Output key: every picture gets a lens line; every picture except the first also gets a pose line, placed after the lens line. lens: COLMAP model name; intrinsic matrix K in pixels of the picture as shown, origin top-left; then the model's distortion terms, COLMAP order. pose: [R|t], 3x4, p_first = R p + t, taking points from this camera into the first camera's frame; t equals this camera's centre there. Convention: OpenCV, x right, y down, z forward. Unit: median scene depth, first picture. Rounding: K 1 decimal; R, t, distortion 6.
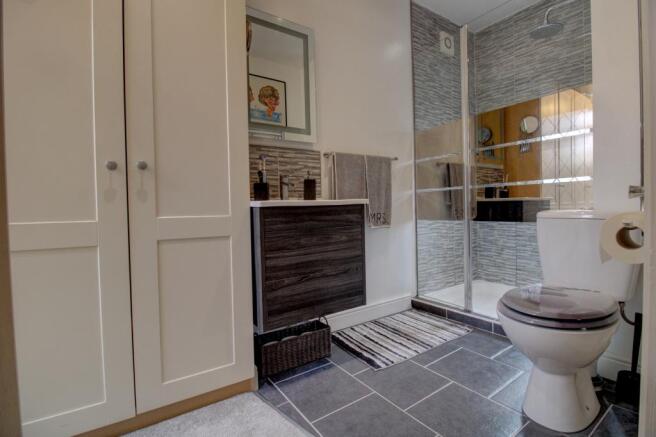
lens RADIAL K [[307.0, 0, 334.2], [0, 307.0, 217.7], [0, 0, 1]] dist [-0.010062, -0.008610]
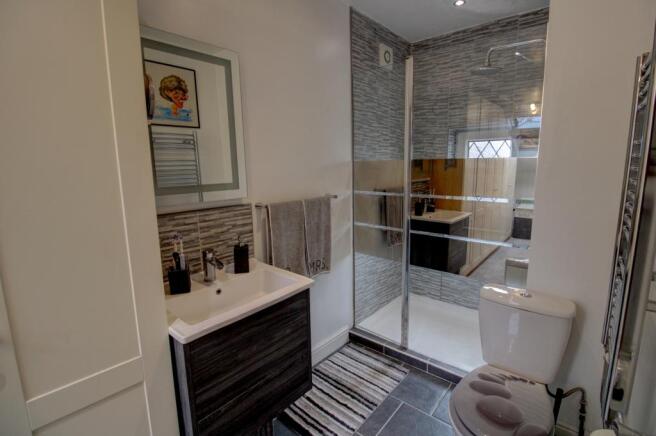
lens RADIAL K [[307.0, 0, 338.2], [0, 307.0, 213.1], [0, 0, 1]] dist [-0.010062, -0.008610]
pose [[0.962479, -0.033602, 0.269269, -0.040570], [-0.000779, 0.991957, 0.126570, -0.277229], [-0.271357, -0.122031, 0.954712, 0.128719]]
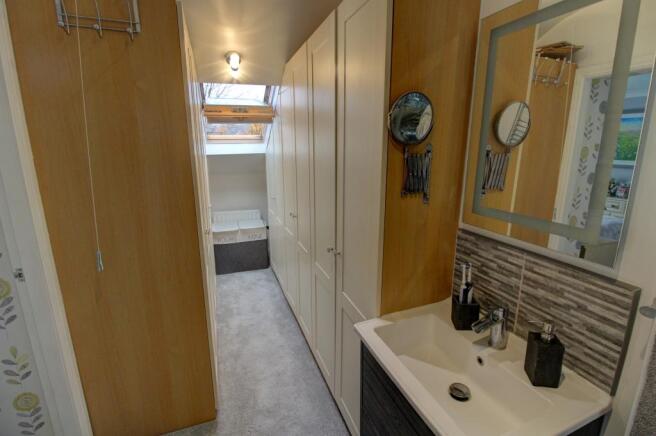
lens RADIAL K [[307.0, 0, 328.3], [0, 307.0, 215.8], [0, 0, 1]] dist [-0.010062, -0.008610]
pose [[-0.240400, 0.231050, -0.942774, 0.336236], [-0.028950, 0.969119, 0.244889, -0.353146], [0.970242, 0.086165, -0.226288, 0.669193]]
